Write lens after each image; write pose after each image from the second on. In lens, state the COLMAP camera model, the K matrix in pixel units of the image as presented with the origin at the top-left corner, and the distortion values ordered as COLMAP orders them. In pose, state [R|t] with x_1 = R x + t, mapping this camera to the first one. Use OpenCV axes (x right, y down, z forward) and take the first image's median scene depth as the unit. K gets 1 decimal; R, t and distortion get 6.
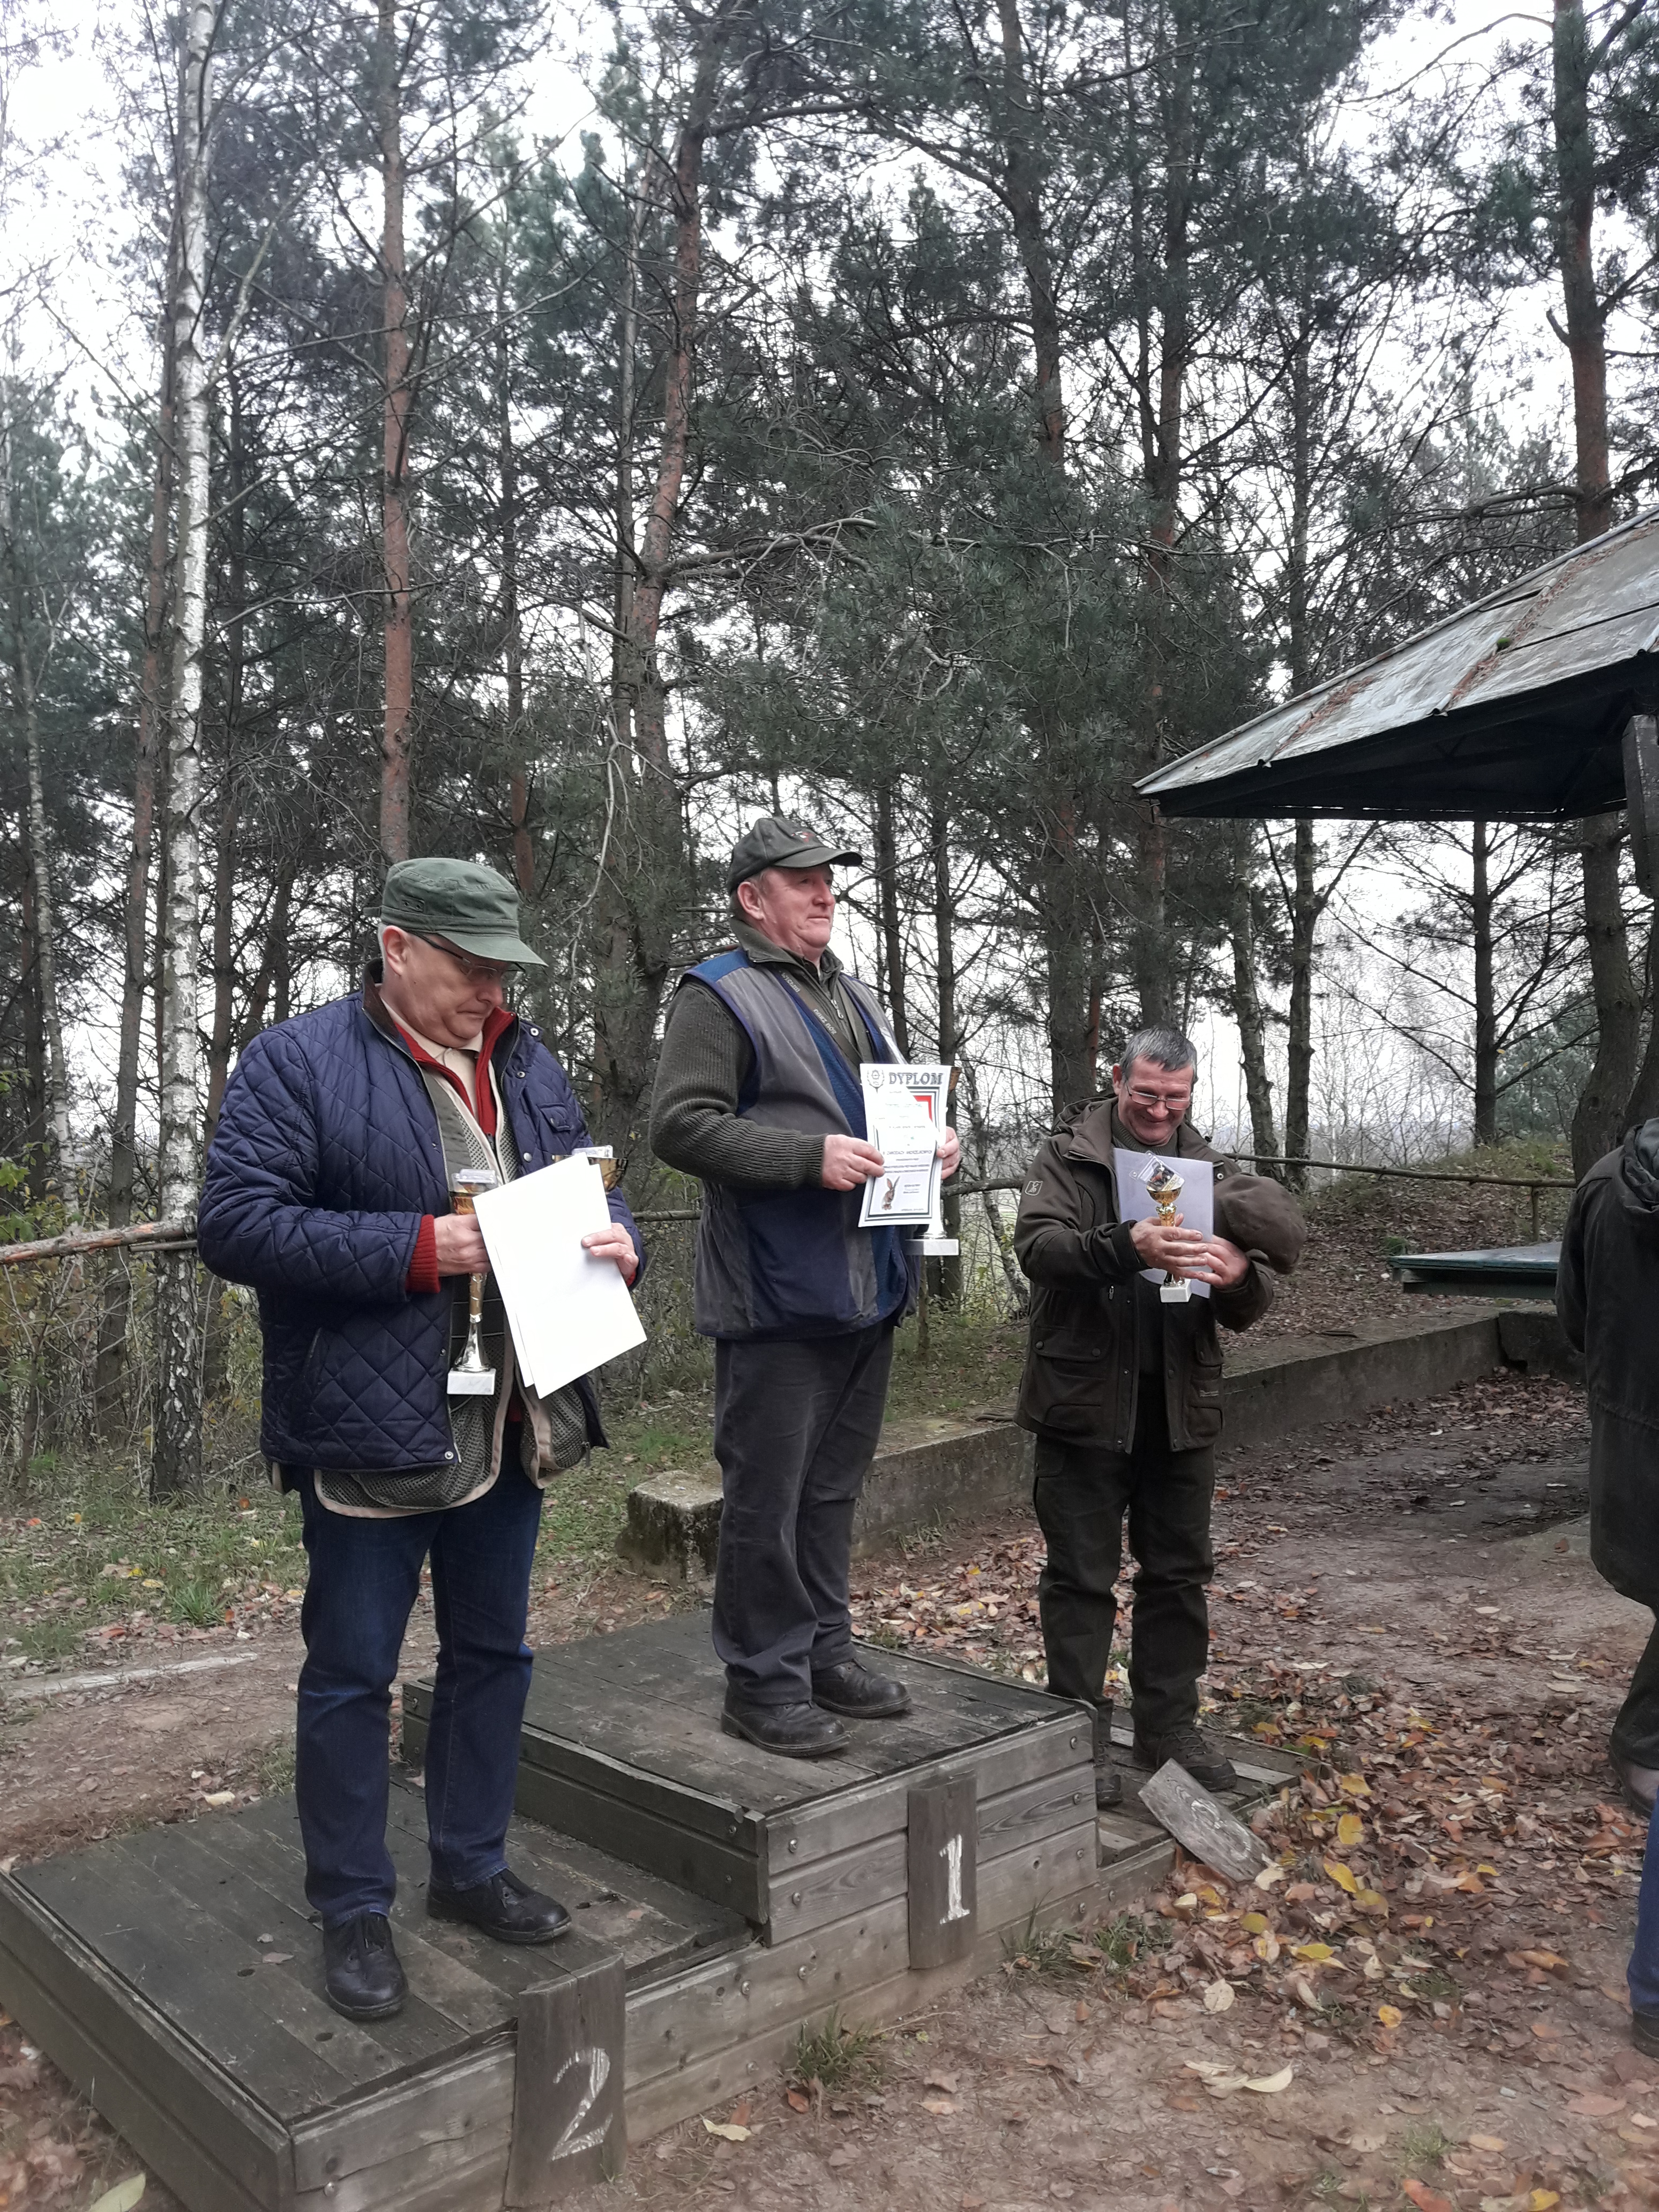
lens RADIAL K [[1813.4, 0, 784.5], [0, 1813.4, 1217.2], [0, 0, 1]] dist [-0.026529, 0.006570]
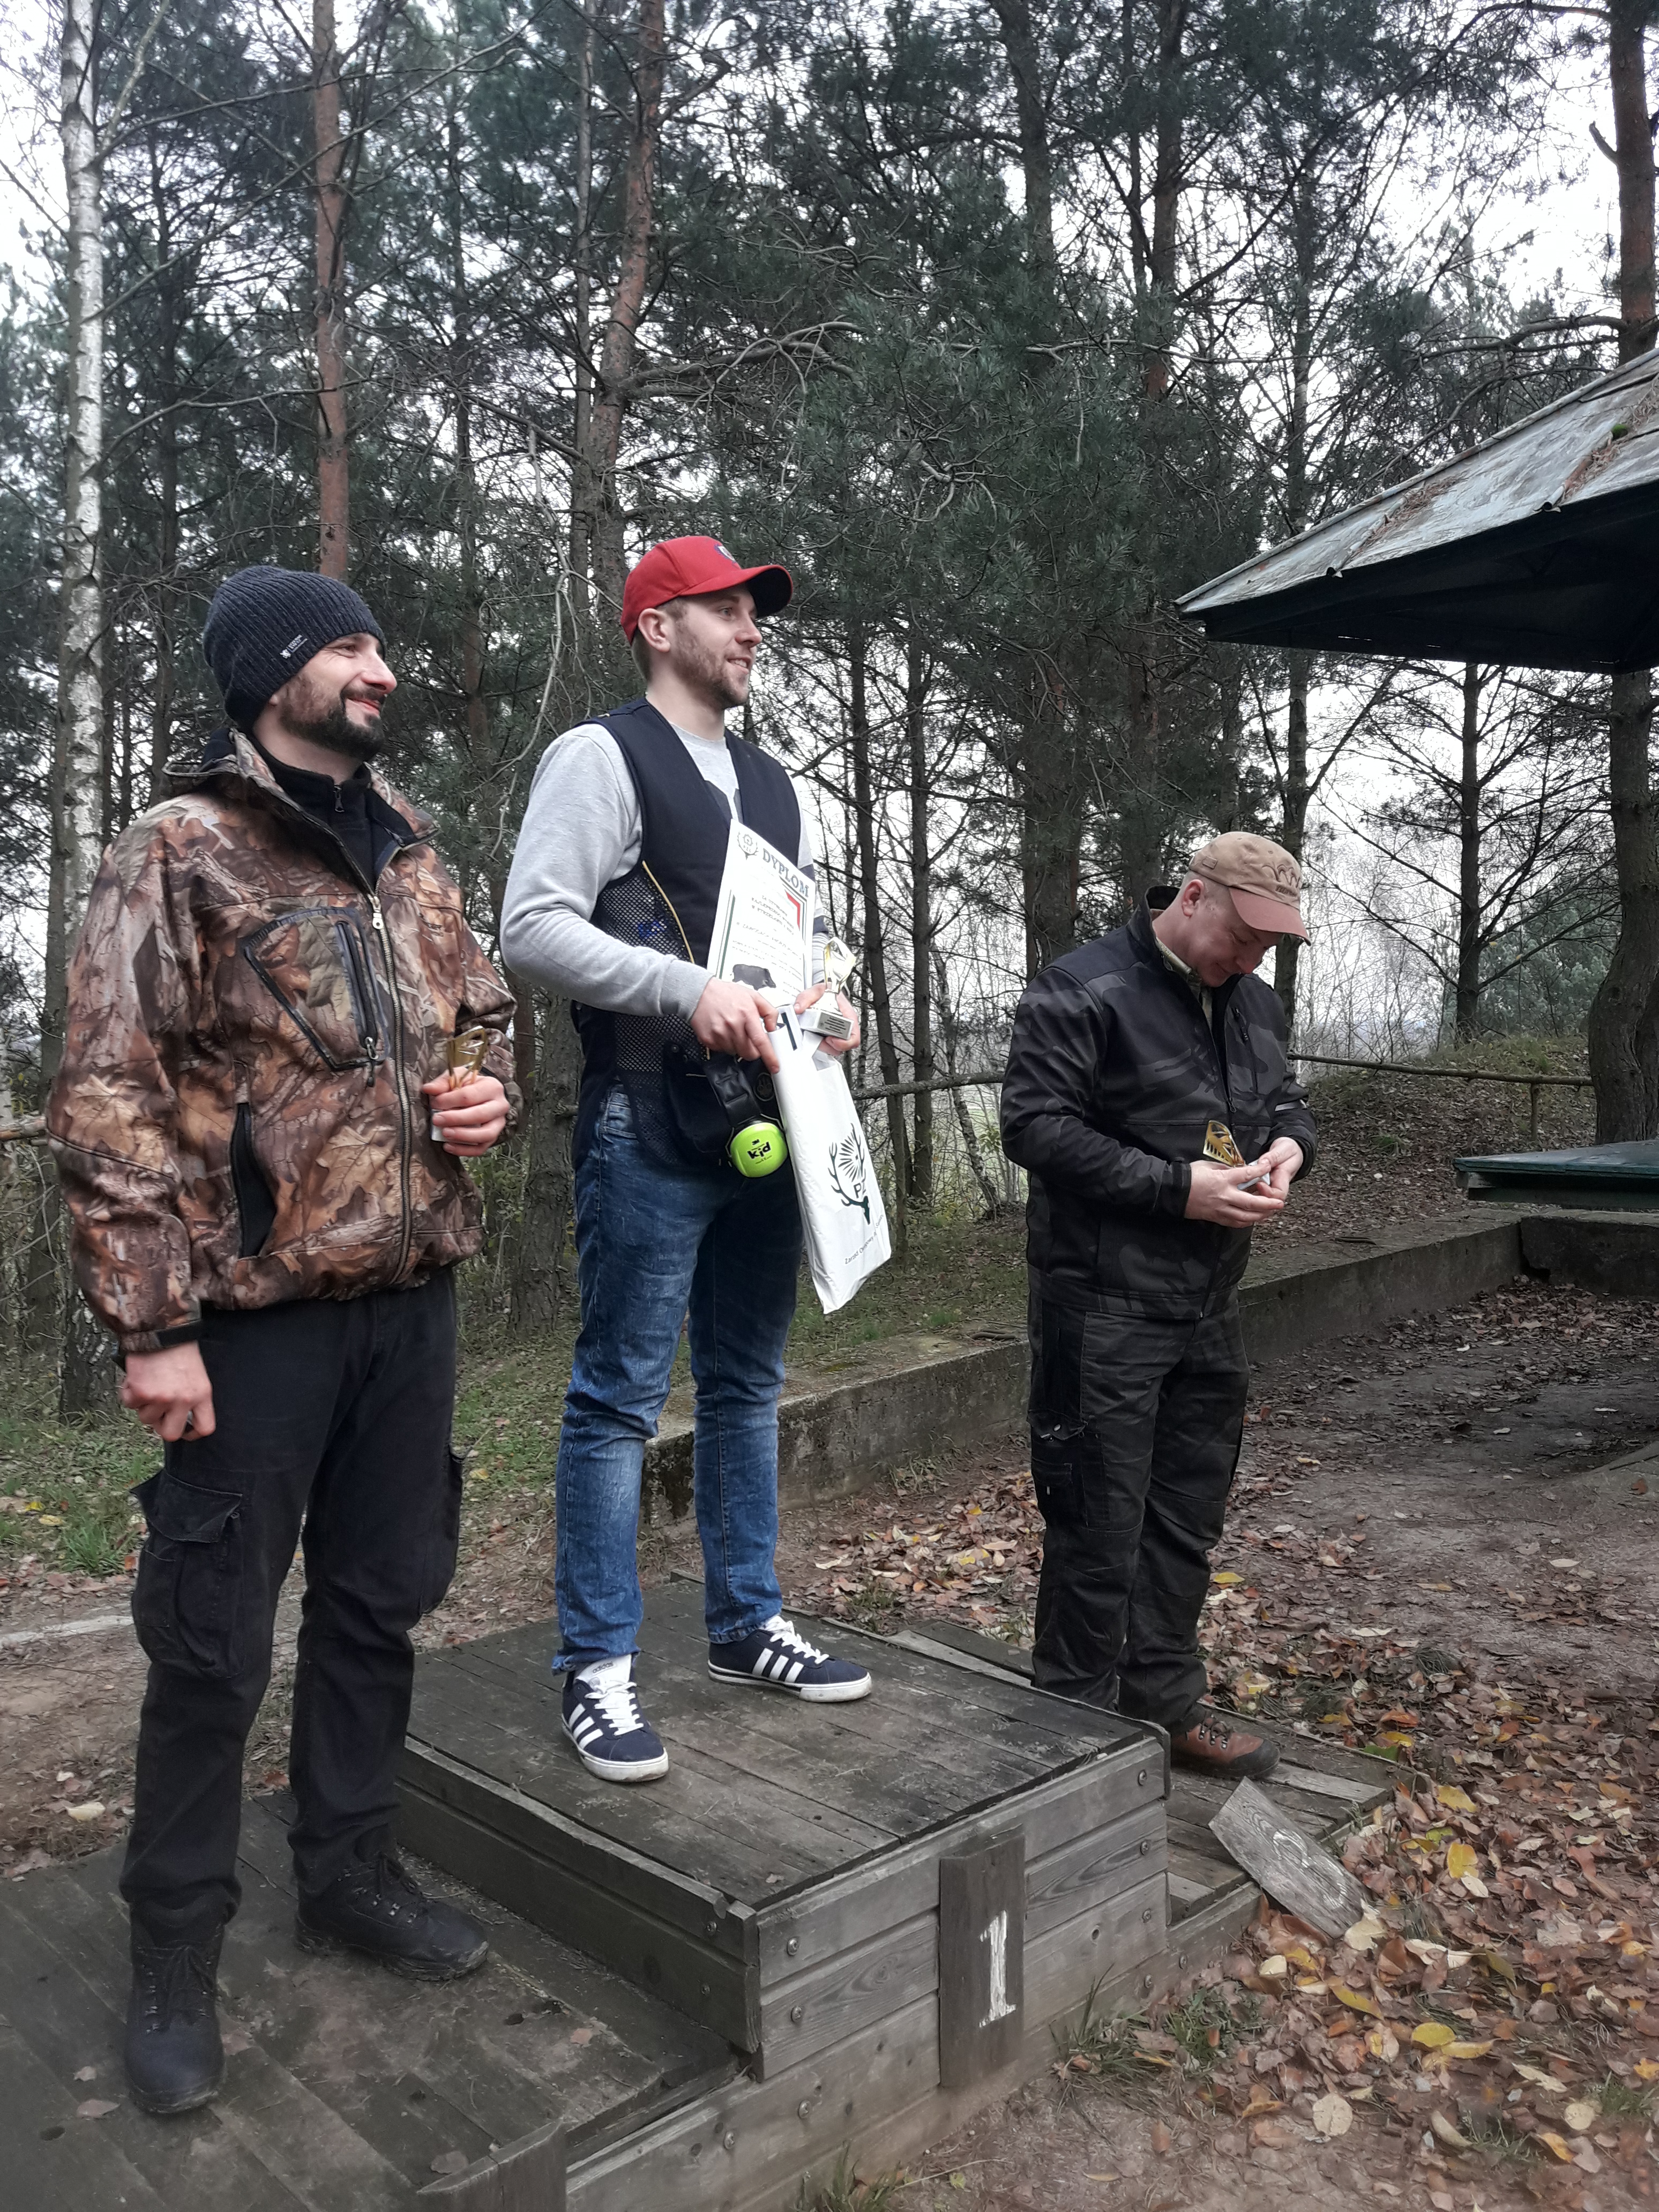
lens RADIAL K [[1786.2, 0, 783.4], [0, 1786.2, 1243.1], [0, 0, 1]] dist [0.050190, -0.124122]
pose [[0.999788, 0.003736, 0.020242, -0.005842], [-0.005199, 0.997338, 0.072731, 0.000756], [-0.019916, -0.072821, 0.997146, 0.107460]]
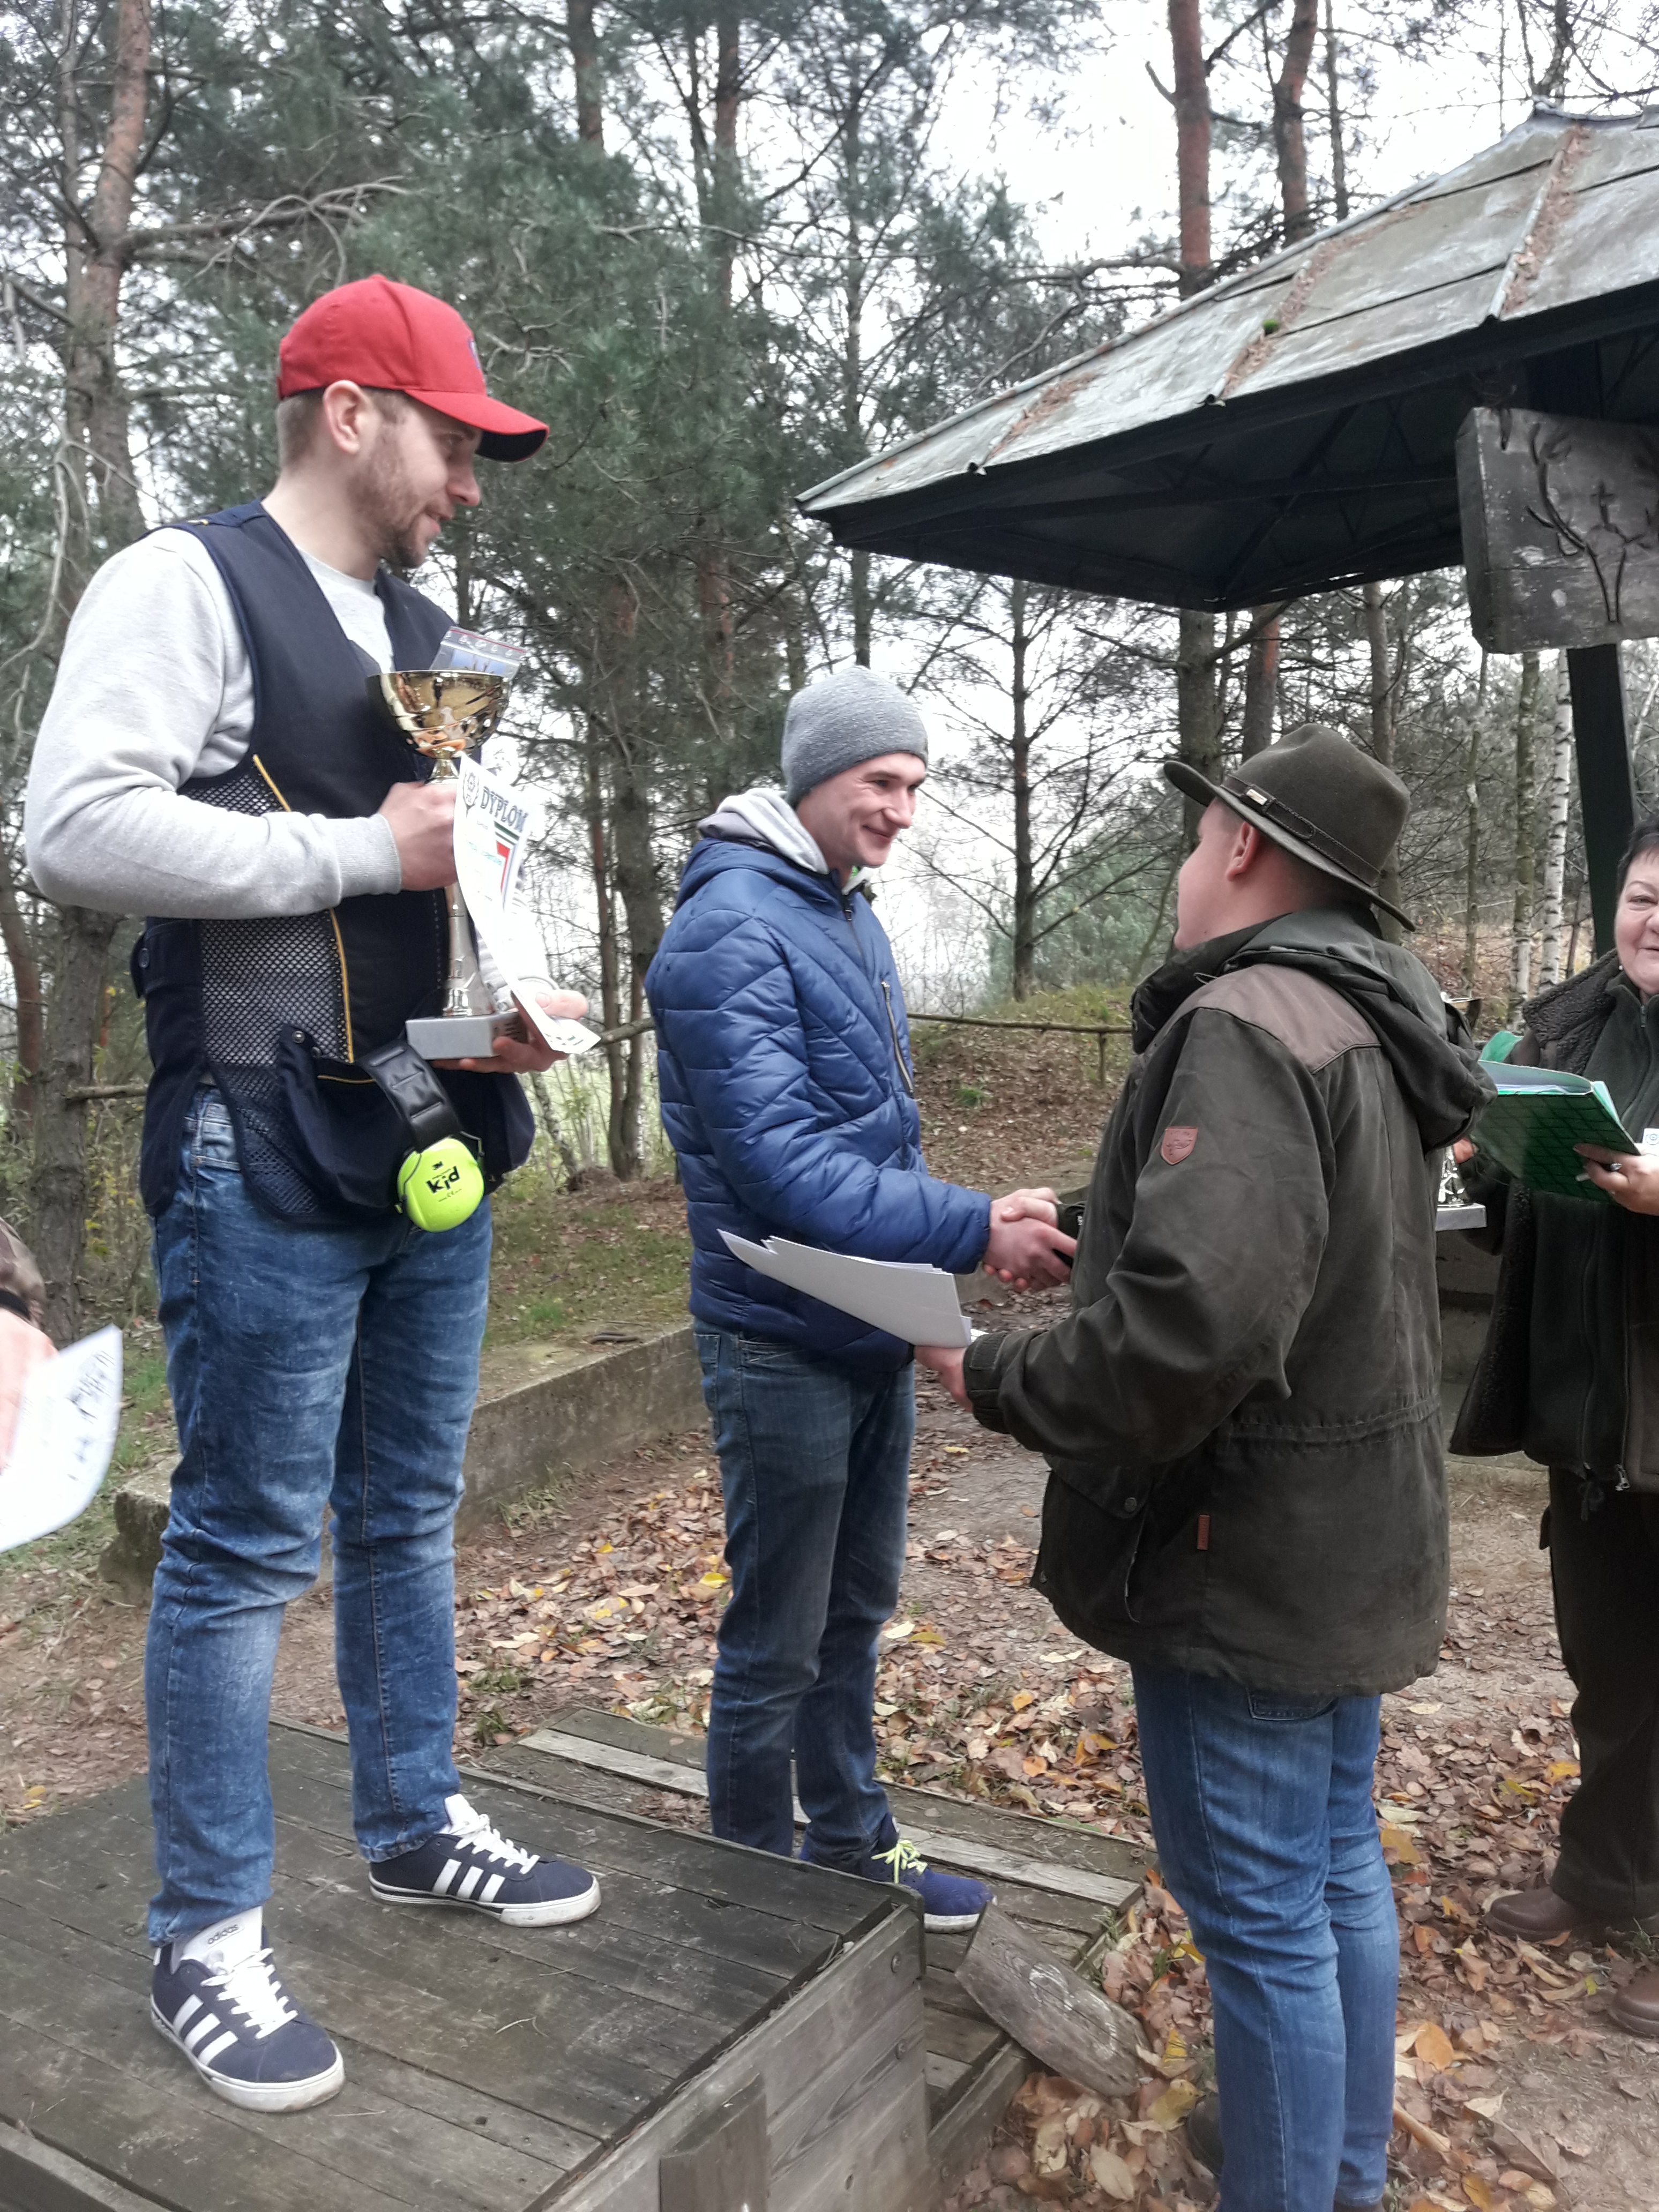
lens RADIAL K [[1833.5, 0, 823.7], [0, 1833.5, 1164.5], [0, 0, 1]] dist [0.088488, -0.151204]
pose [[0.961076, -0.034646, 0.274105, -0.010688], [0.020928, 0.998385, 0.052814, -0.004005], [-0.275492, -0.045022, 0.960249, 0.187397]]
